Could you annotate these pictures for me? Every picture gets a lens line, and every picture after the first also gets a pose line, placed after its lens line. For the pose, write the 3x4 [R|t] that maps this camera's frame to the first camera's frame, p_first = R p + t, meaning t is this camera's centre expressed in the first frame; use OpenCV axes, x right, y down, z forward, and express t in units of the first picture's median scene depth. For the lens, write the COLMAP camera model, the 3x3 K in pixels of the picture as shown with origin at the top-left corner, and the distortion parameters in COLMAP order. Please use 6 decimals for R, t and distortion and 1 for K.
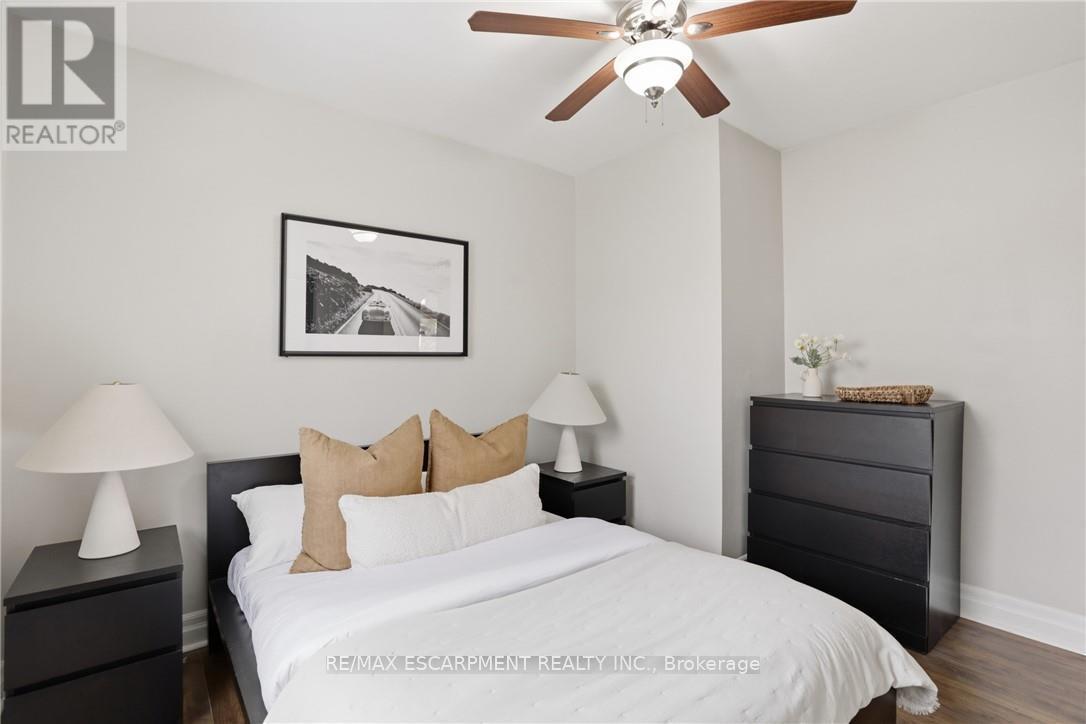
lens RADIAL K [[486.0, 0, 561.4], [0, 486.0, 362.9], [0, 0, 1]] dist [-0.040016, 0.000045]
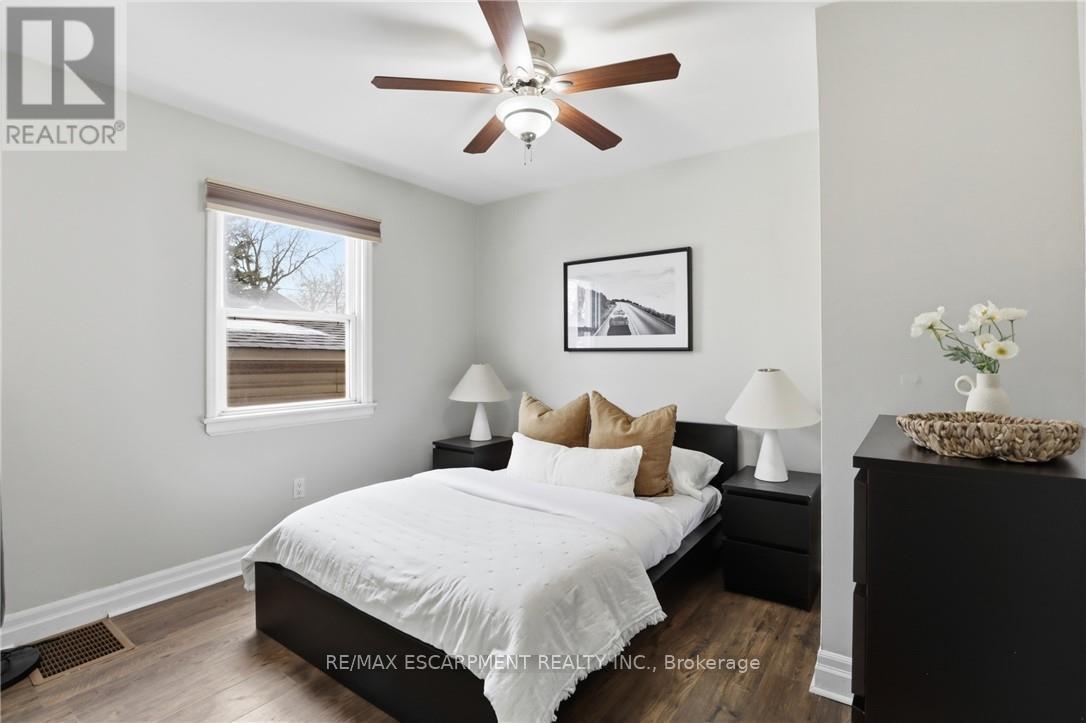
lens RADIAL K [[497.6, 0, 553.1], [0, 497.6, 358.2], [0, 0, 1]] dist [-0.029909, 0.000874]
pose [[0.268954, 0.013762, -0.963055, 0.903616], [-0.011228, 0.999875, 0.011153, -0.007574], [0.963087, 0.007814, 0.269075, 0.446790]]
